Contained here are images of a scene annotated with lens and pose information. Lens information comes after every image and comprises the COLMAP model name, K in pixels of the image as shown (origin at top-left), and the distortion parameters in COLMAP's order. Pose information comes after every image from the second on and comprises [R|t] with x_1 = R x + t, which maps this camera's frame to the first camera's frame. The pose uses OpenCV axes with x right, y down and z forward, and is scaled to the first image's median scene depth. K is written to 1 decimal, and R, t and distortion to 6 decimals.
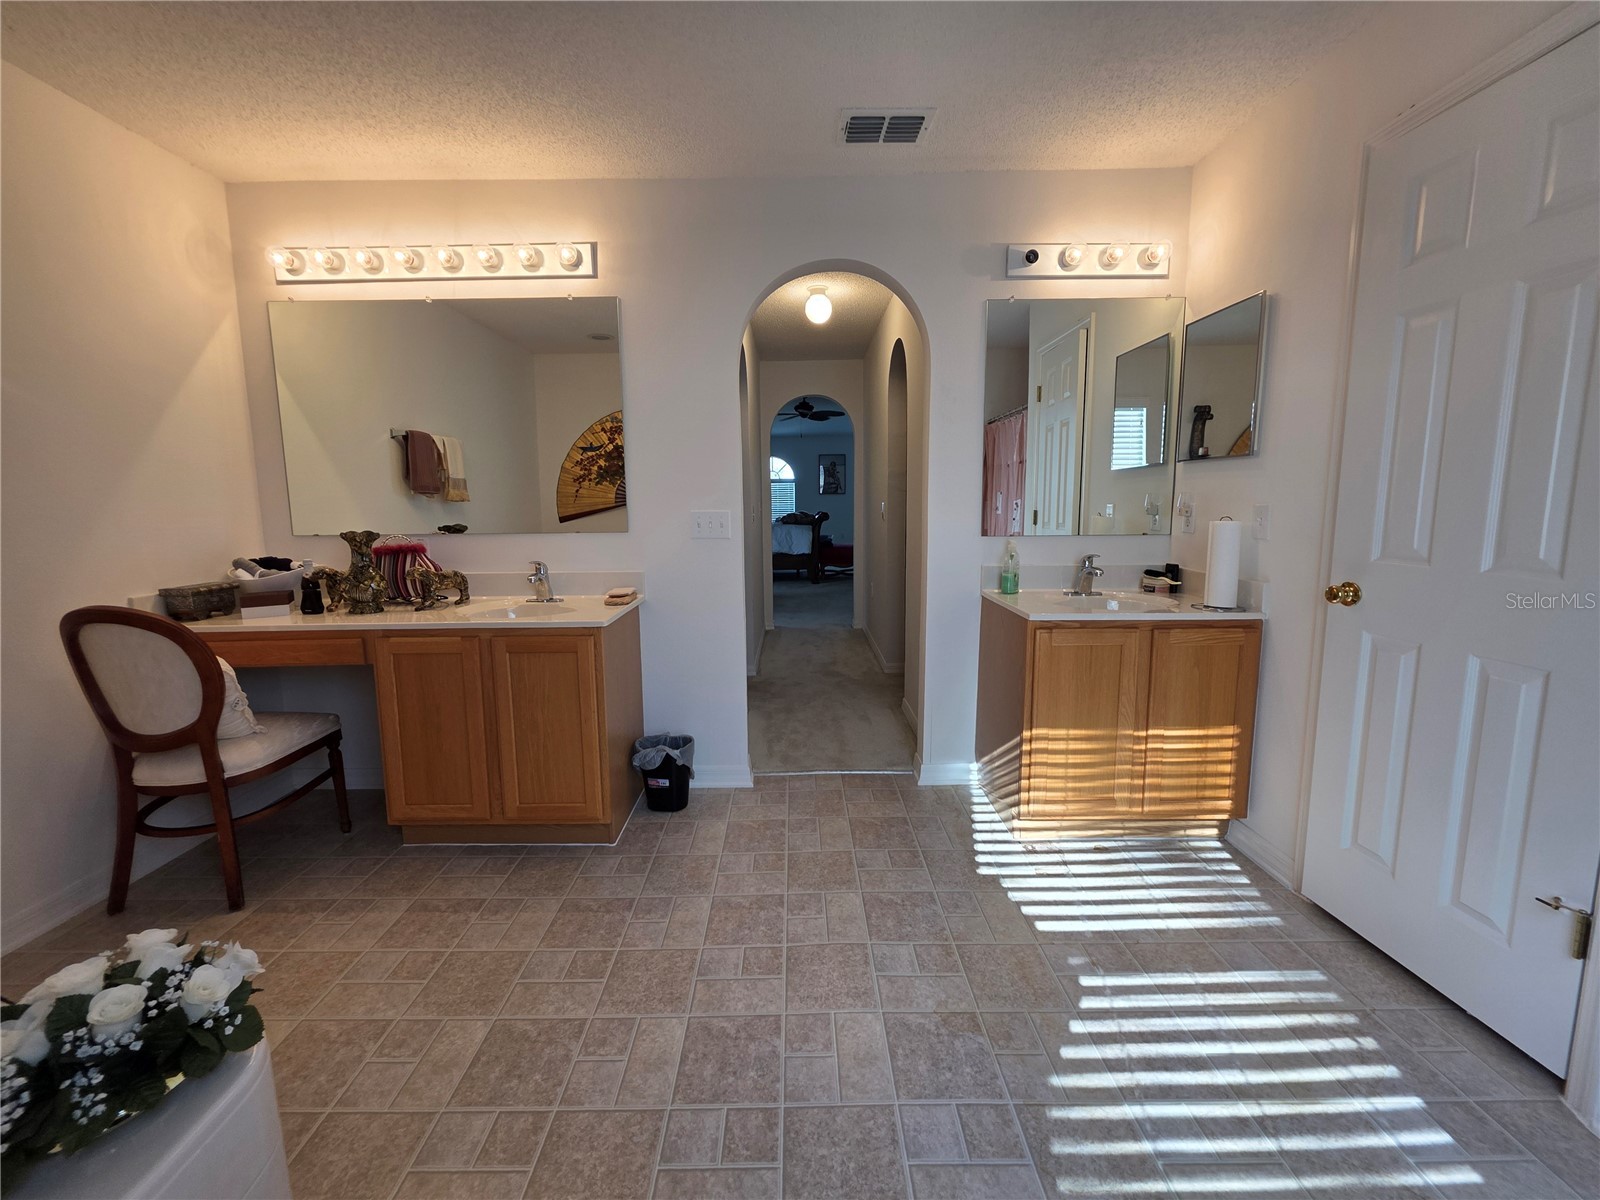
lens RADIAL K [[641.4, 0, 794.4], [0, 641.4, 572.0], [0, 0, 1]] dist [0.002591, -0.000126]
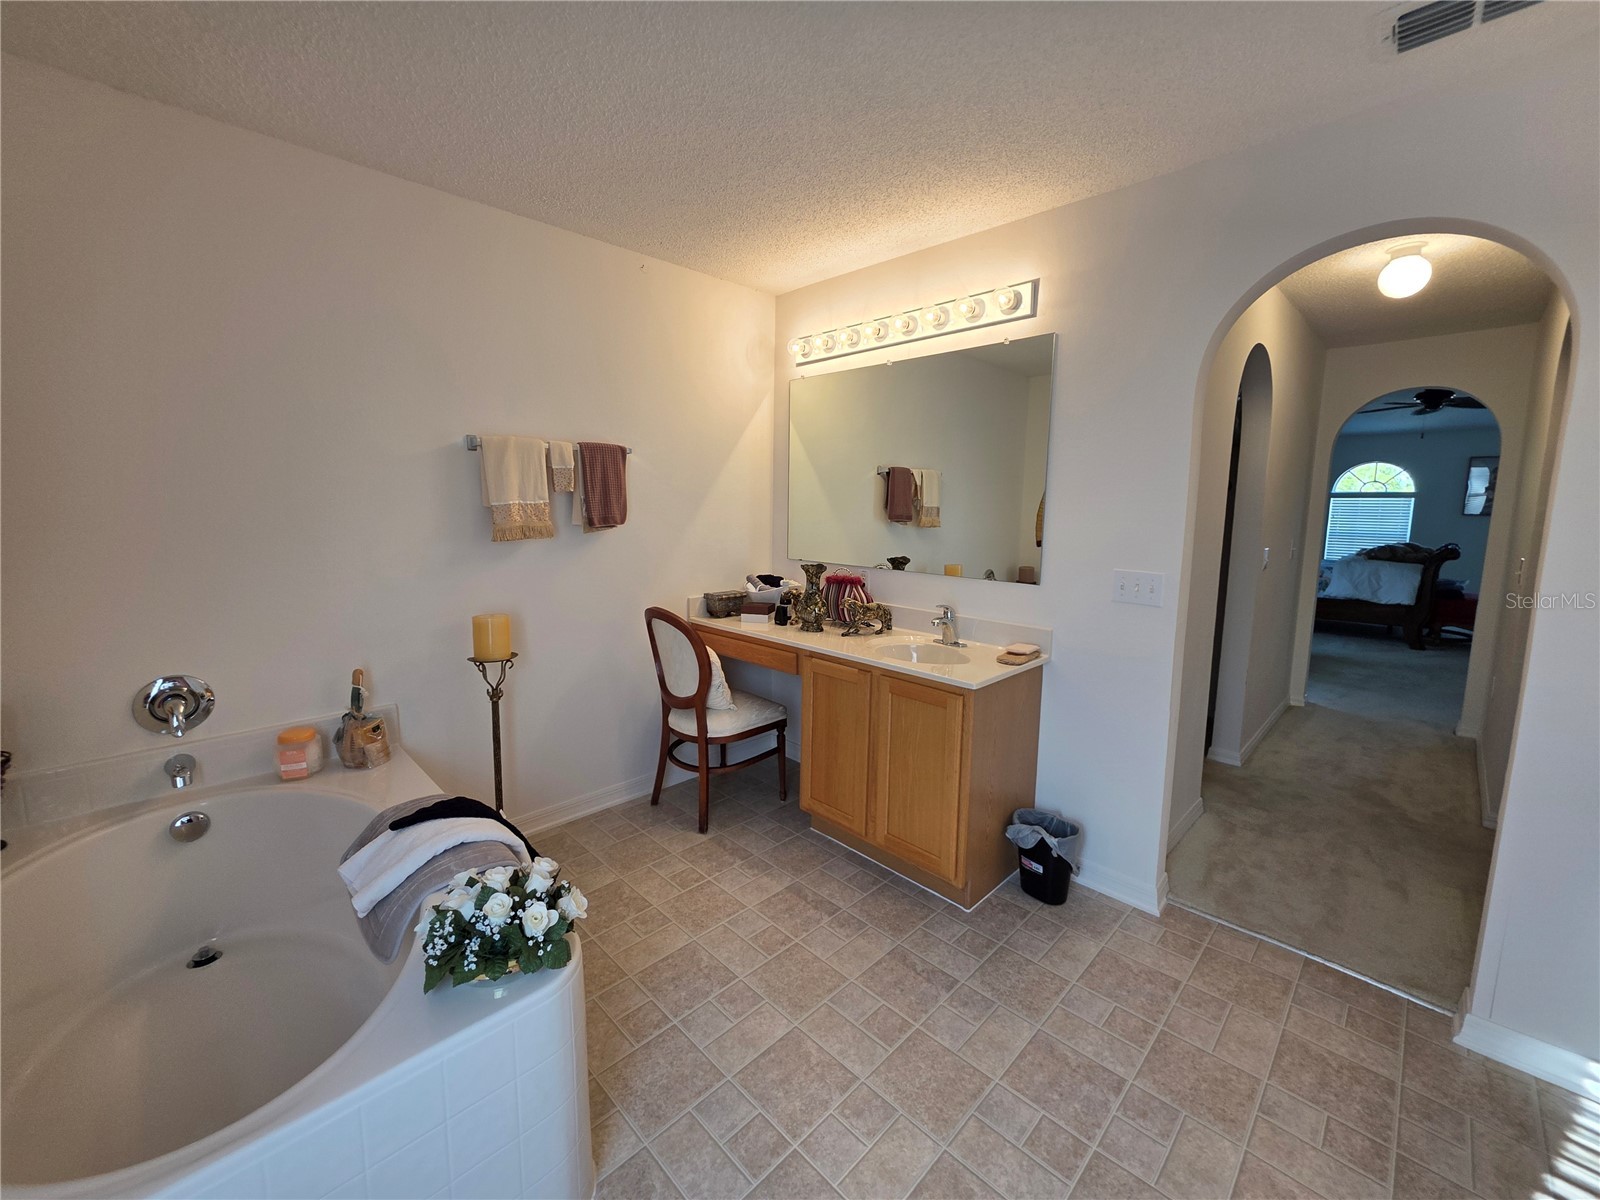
lens RADIAL K [[641.4, 0, 794.4], [0, 641.4, 572.0], [0, 0, 1]] dist [0.002591, -0.000126]
pose [[0.701657, 0.101107, -0.705305, 0.162192], [-0.101987, 0.993939, 0.041024, -0.094015], [0.705178, 0.043147, 0.707716, 0.104498]]
